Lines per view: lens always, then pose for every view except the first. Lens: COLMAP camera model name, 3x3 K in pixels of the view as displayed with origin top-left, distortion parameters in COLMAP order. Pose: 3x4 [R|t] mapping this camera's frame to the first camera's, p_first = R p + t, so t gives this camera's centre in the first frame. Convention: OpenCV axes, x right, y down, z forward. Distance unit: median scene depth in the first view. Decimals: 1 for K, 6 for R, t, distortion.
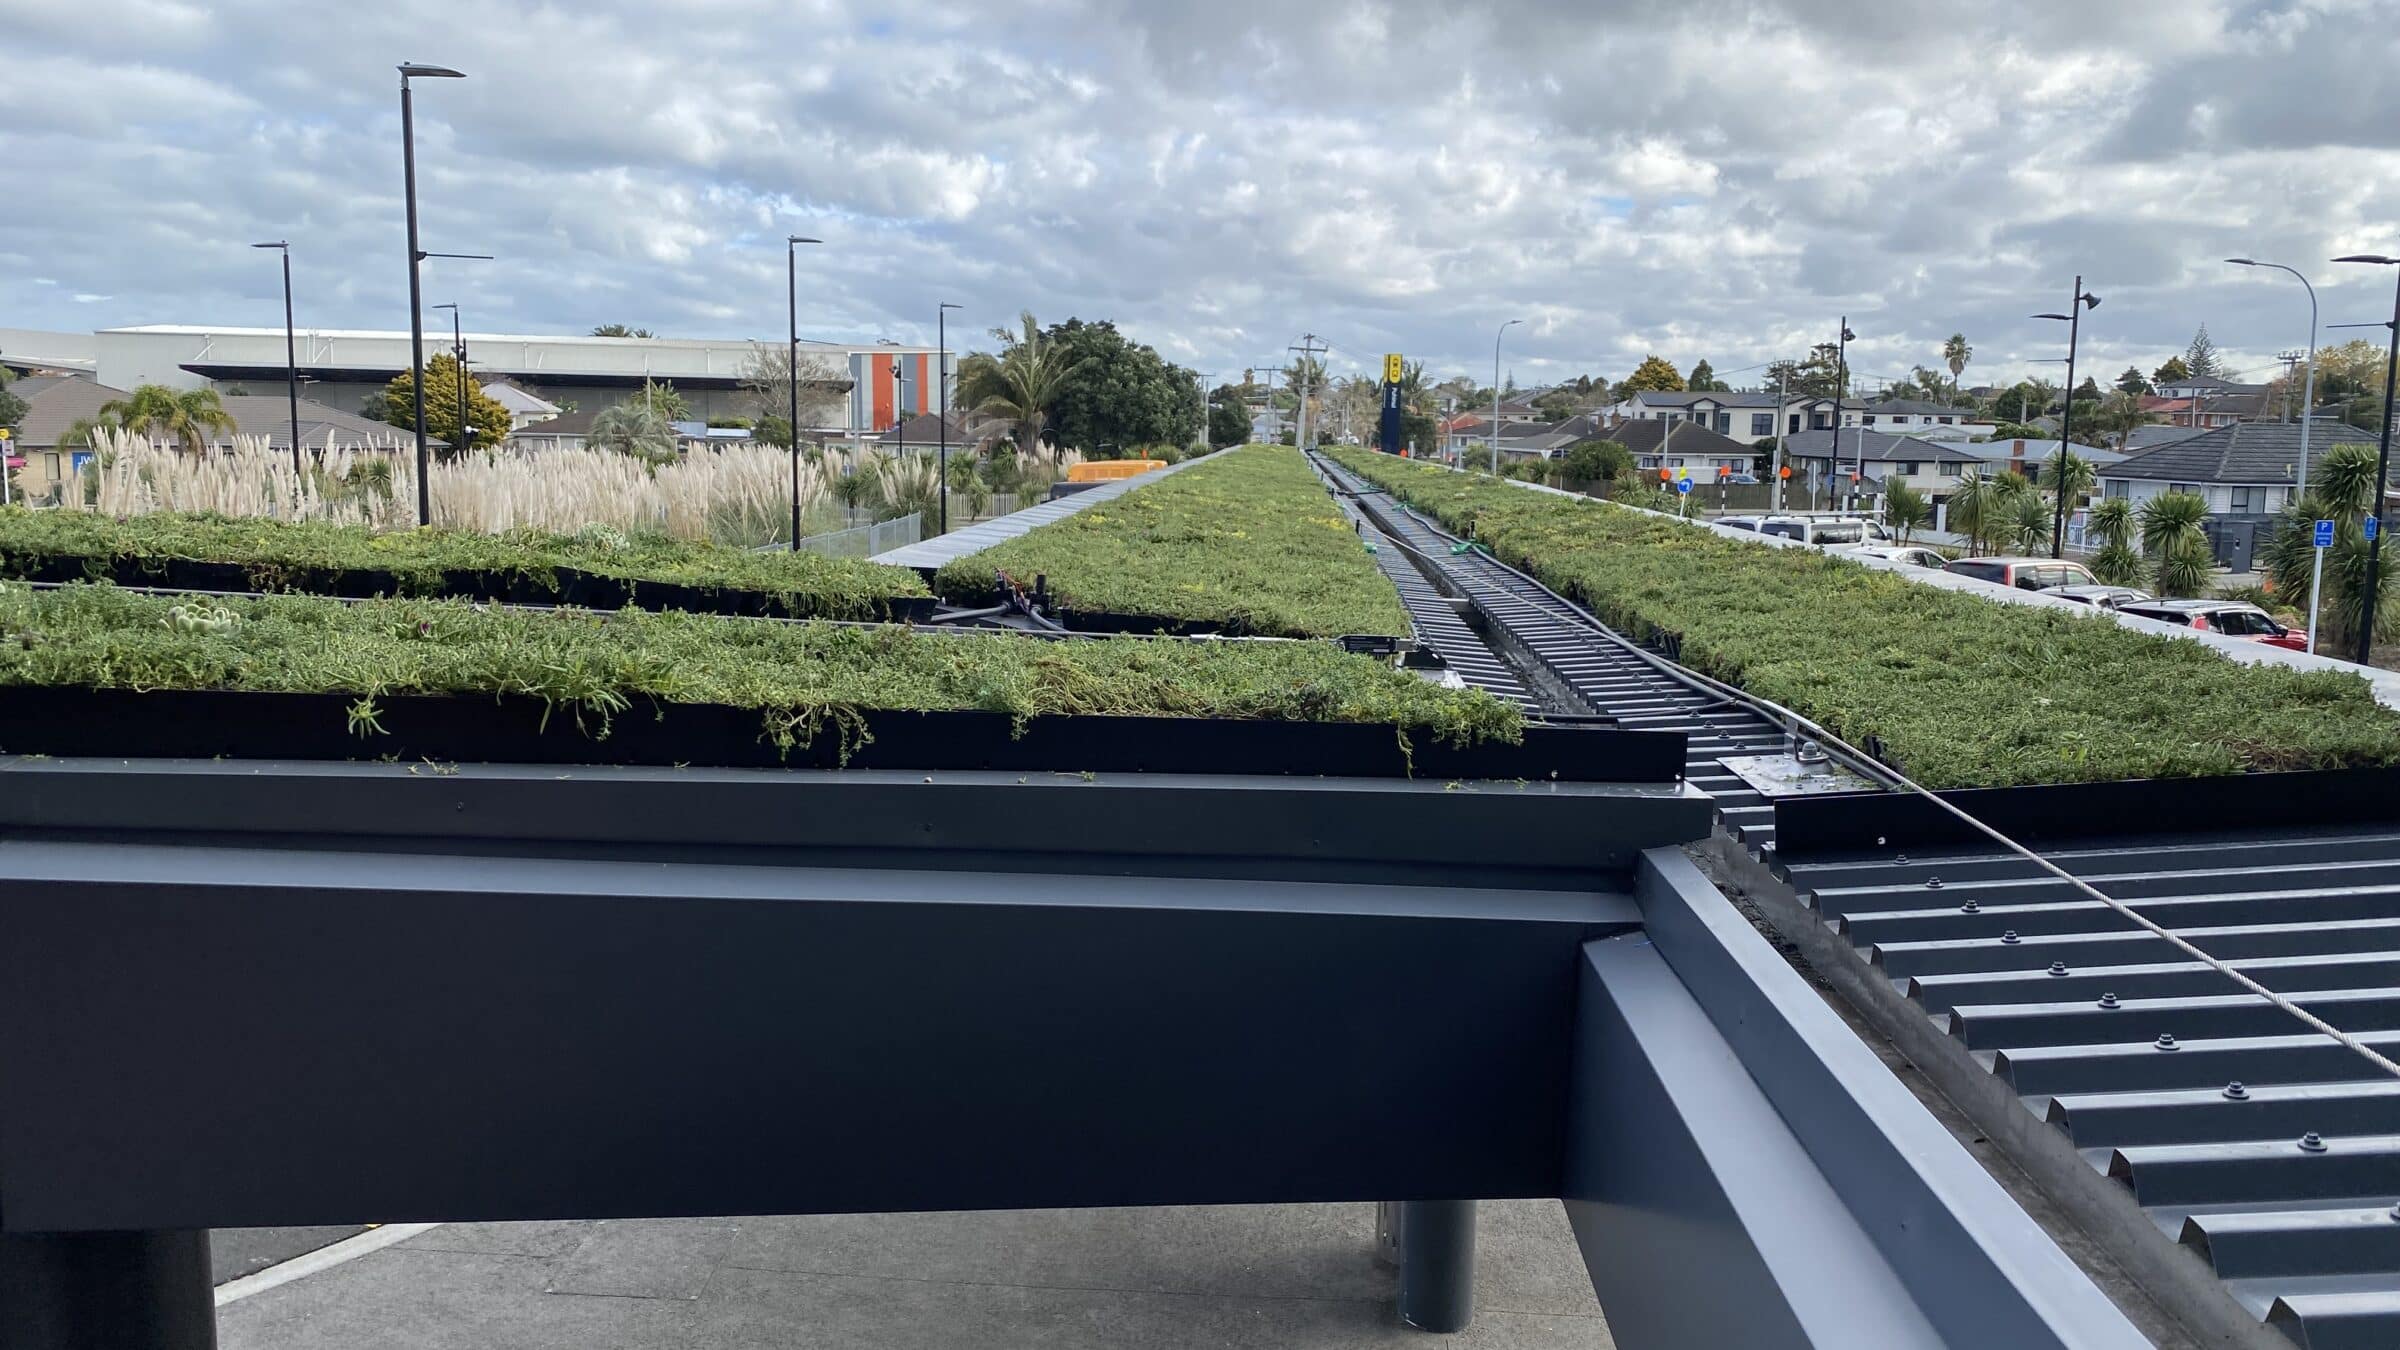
lens RADIAL K [[1825.2, 0, 1200.0], [0, 1825.2, 675.0], [0, 0, 1]] dist [0.088578, -0.184213]
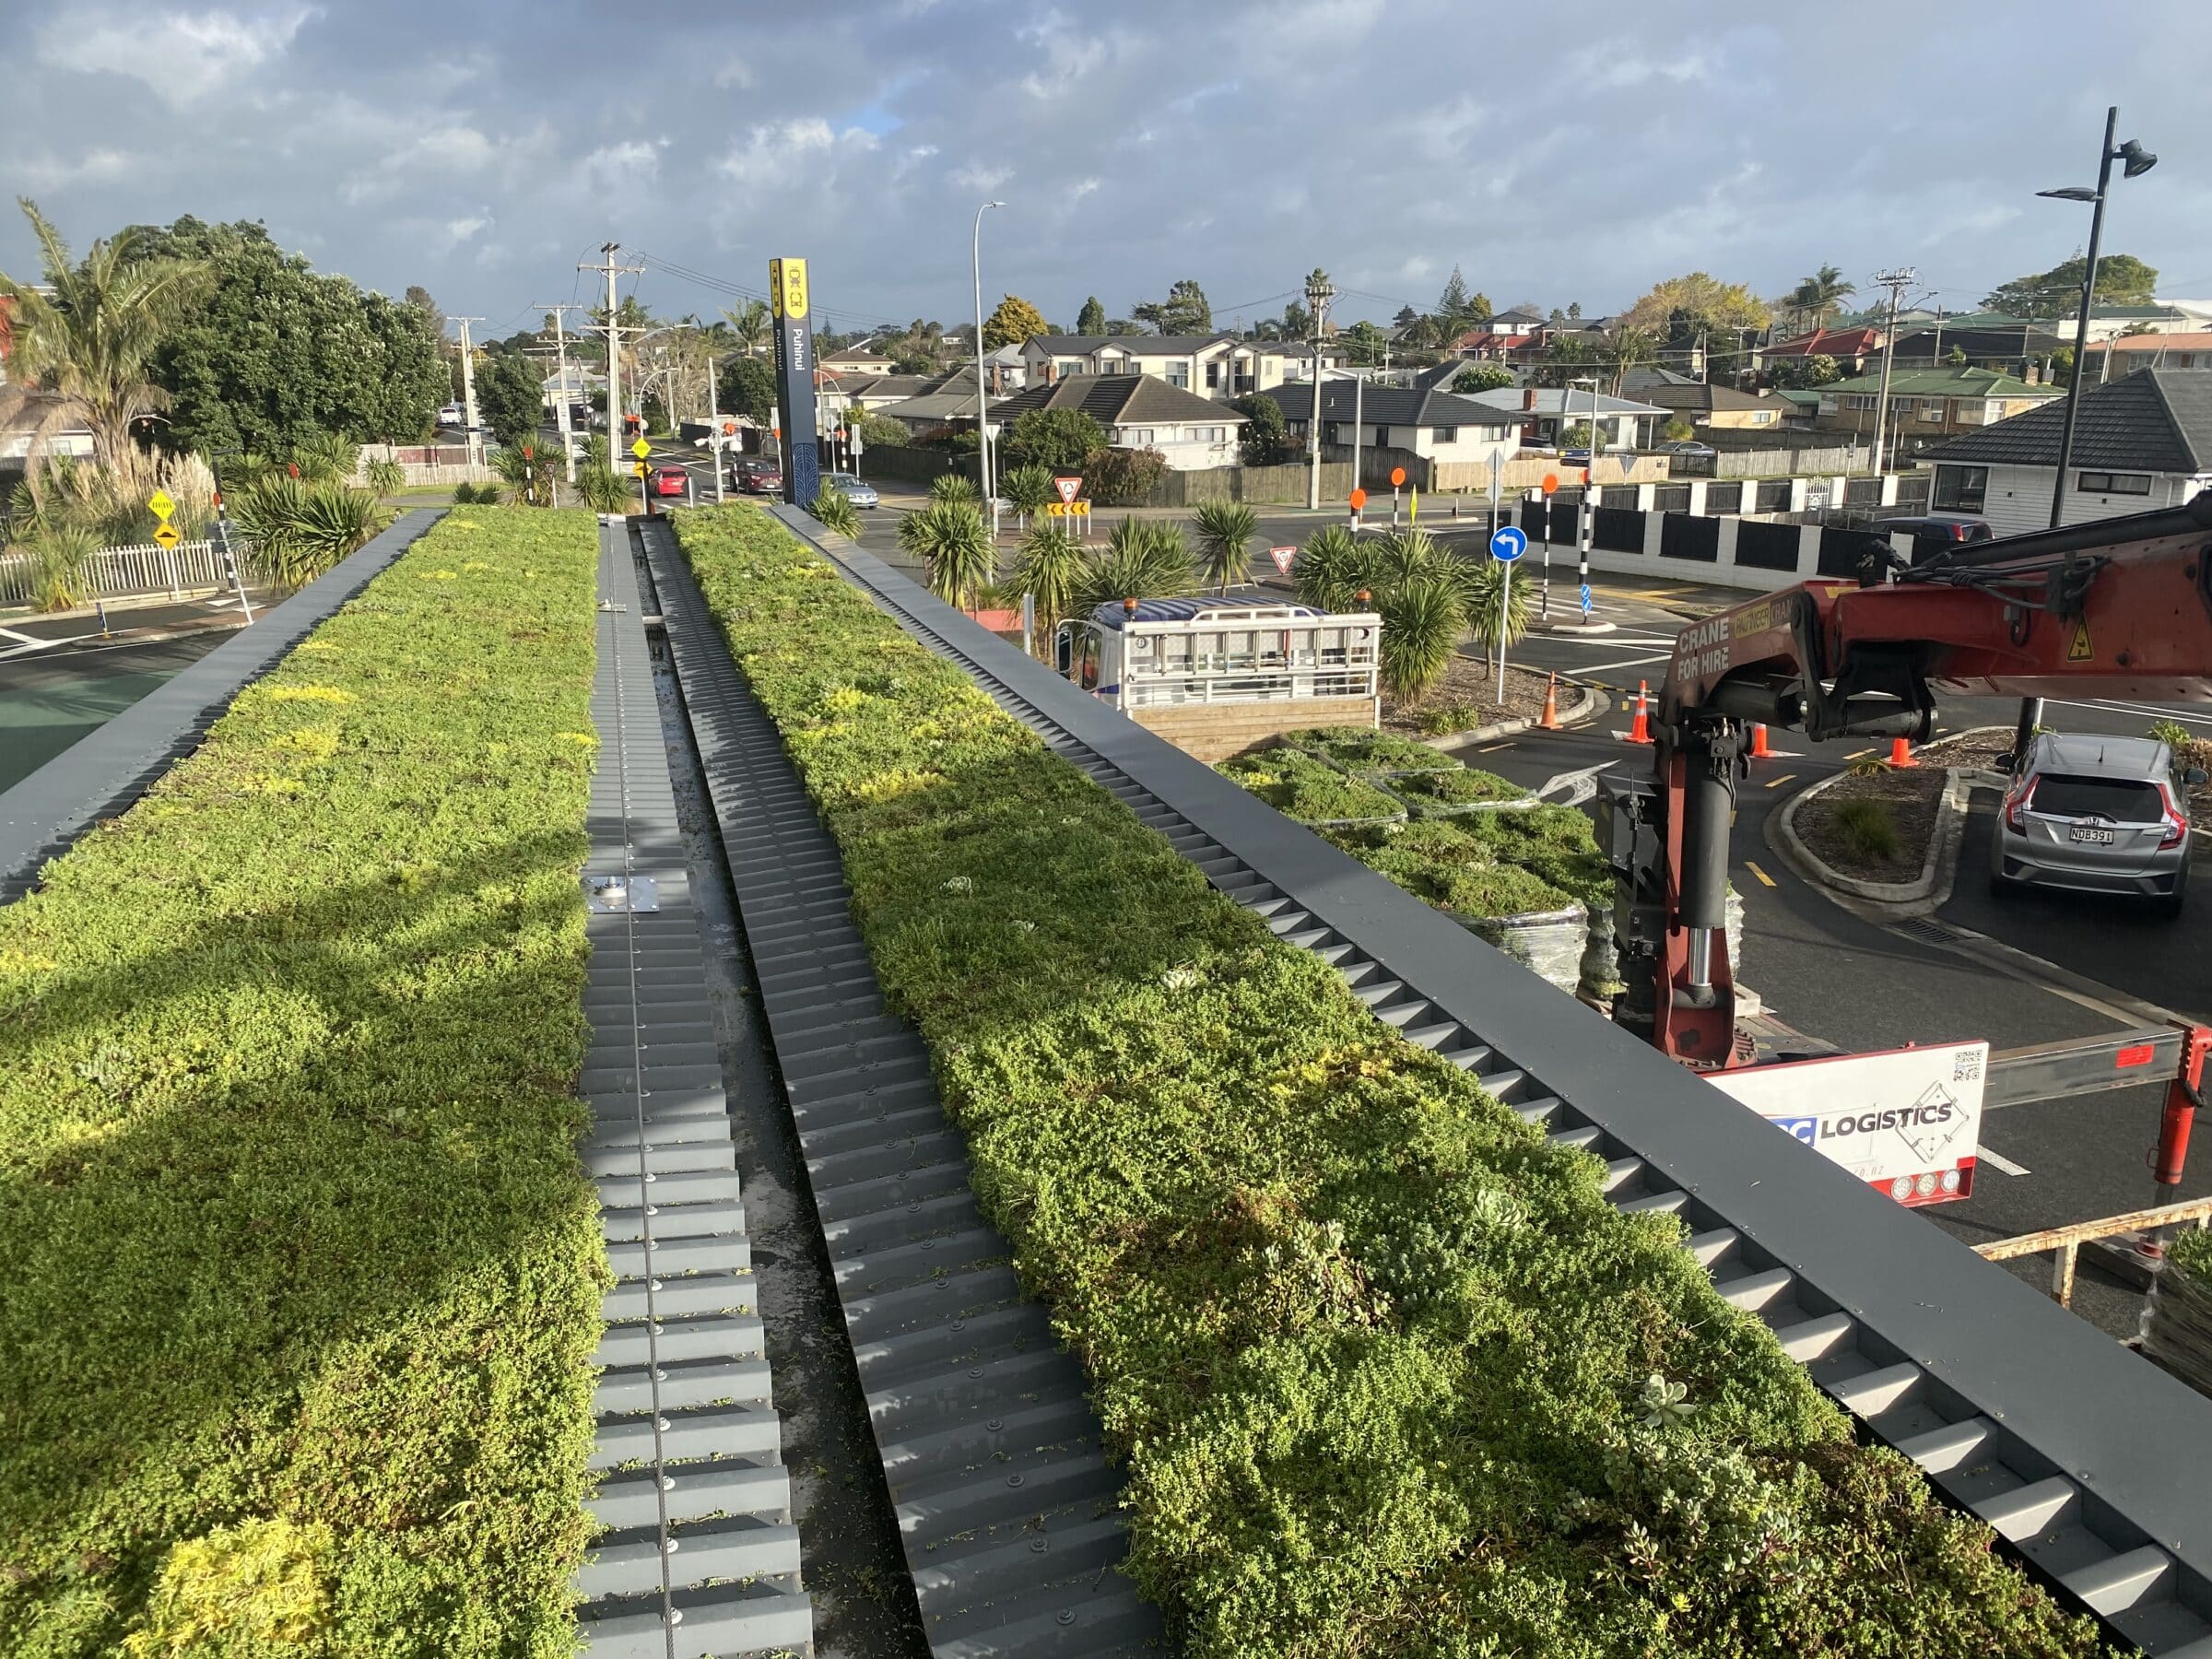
lens RADIAL K [[1725.4, 0, 1106.0], [0, 1725.4, 829.5], [0, 0, 1]] dist [0.019560, -0.003522]
pose [[0.948154, -0.101523, 0.301159, 0.020546], [0.063796, 0.989116, 0.132585, -0.053038], [-0.311341, -0.106498, 0.944312, 0.342931]]
